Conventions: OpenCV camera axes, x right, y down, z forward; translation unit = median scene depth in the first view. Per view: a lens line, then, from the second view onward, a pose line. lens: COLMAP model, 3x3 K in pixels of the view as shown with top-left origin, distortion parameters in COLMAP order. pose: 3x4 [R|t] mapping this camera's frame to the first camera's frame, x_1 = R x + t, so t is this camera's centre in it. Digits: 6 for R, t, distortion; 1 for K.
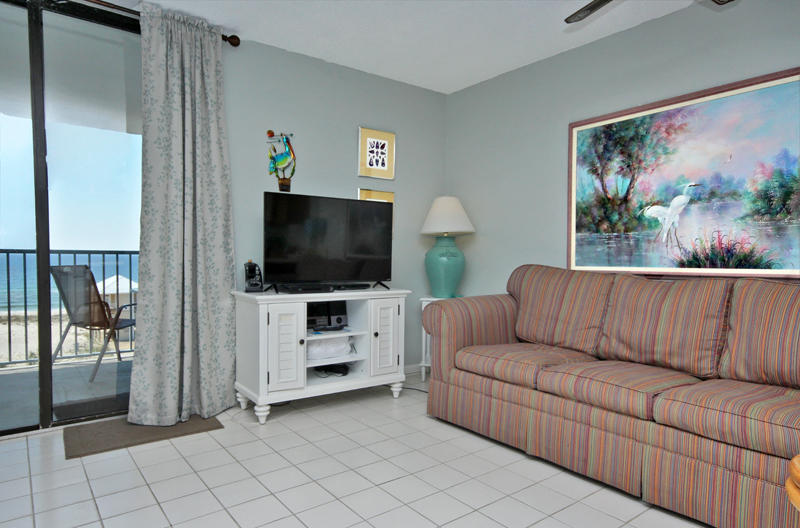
lens RADIAL K [[485.0, 0, 400.0], [0, 485.0, 264.0], [0, 0, 1]] dist [-0.001048, -0.000399]
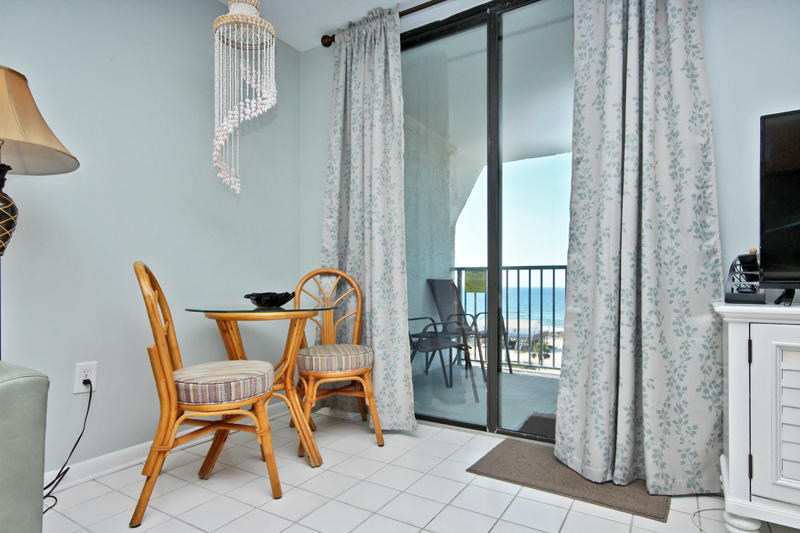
lens RADIAL K [[439.6, 0, 397.3], [0, 439.6, 286.0], [0, 0, 1]] dist [0.014979, -0.000518]
pose [[0.336617, -0.011460, -0.941572, 0.047853], [-0.014560, 0.999743, -0.017374, 0.056106], [0.941529, 0.019557, 0.336364, 0.480085]]
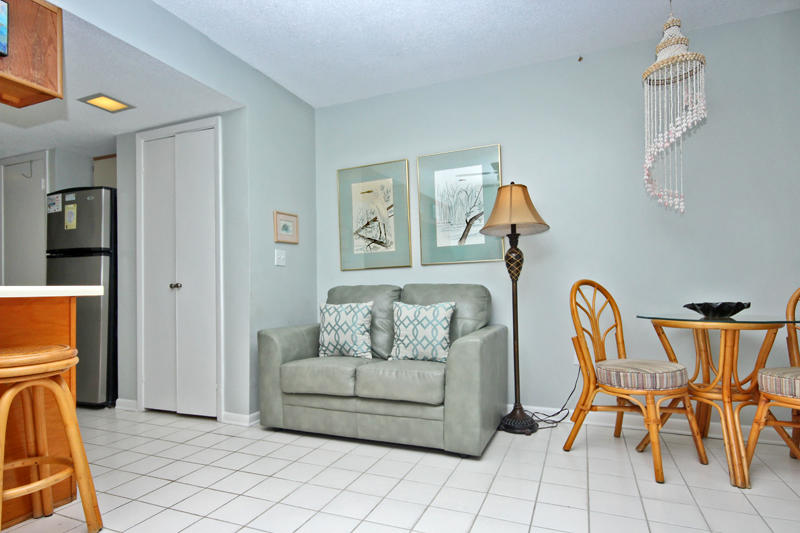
lens RADIAL K [[439.6, 0, 397.3], [0, 439.6, 286.0], [0, 0, 1]] dist [0.014979, -0.000518]
pose [[-0.878116, -0.009916, -0.478346, 0.148938], [-0.007206, 0.999946, -0.007502, 0.029400], [0.478394, -0.003141, -0.878140, 1.185295]]
